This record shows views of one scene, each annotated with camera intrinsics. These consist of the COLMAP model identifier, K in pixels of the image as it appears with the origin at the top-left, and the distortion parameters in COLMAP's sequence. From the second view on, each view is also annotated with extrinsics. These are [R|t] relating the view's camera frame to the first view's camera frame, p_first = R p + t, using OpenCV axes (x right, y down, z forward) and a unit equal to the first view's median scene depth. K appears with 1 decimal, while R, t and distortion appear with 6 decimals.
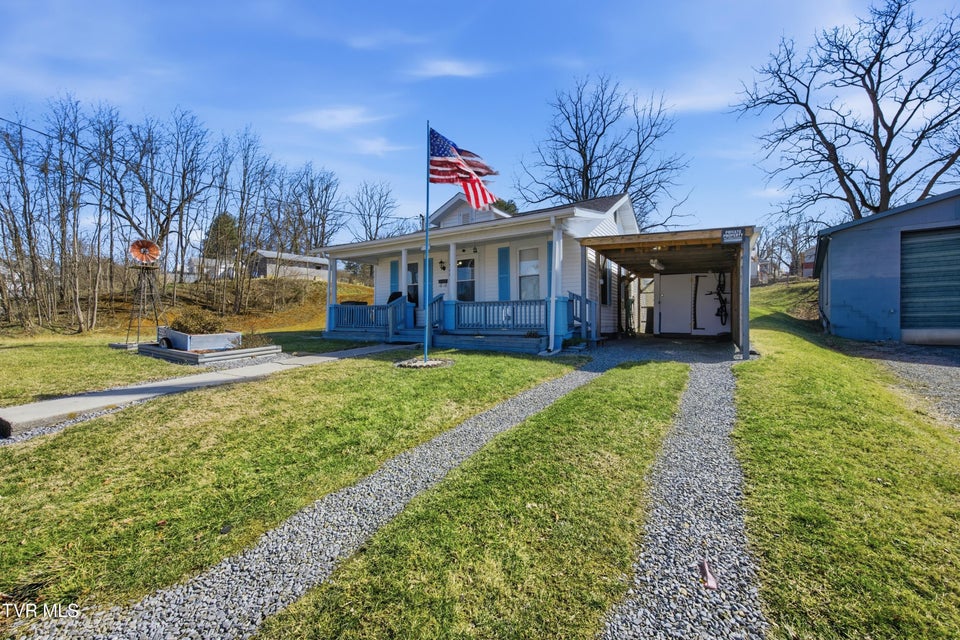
lens RADIAL K [[378.8, 0, 479.9], [0, 378.8, 318.4], [0, 0, 1]] dist [-0.001723, 0.000596]
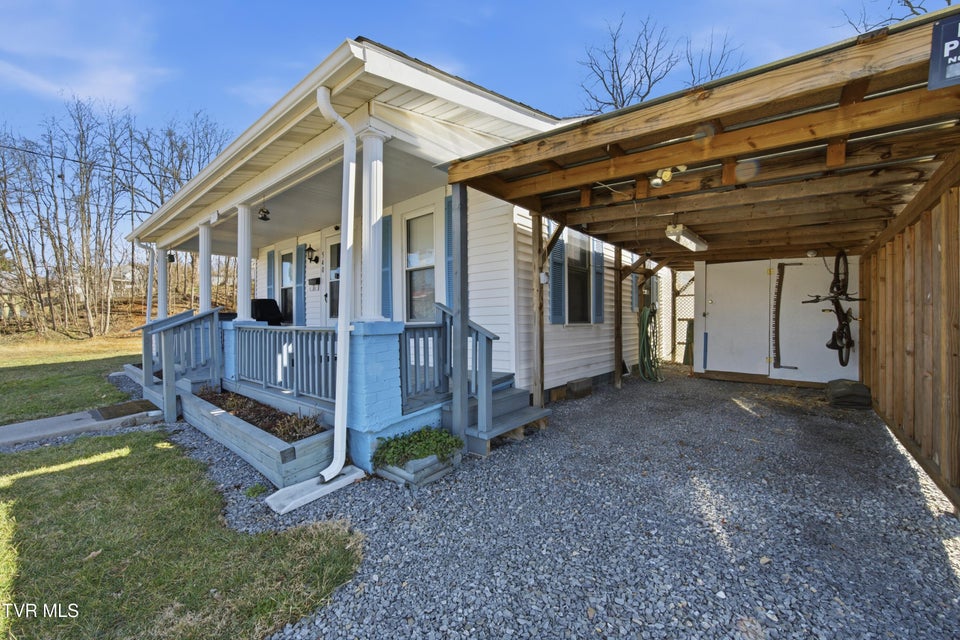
lens RADIAL K [[378.8, 0, 479.2], [0, 378.8, 317.6], [0, 0, 1]] dist [-0.001723, 0.000596]
pose [[0.989953, 0.000806, -0.141395, 0.243677], [-0.000755, 1.000000, 0.000416, -0.040245], [0.141396, -0.000305, 0.989953, 0.440140]]
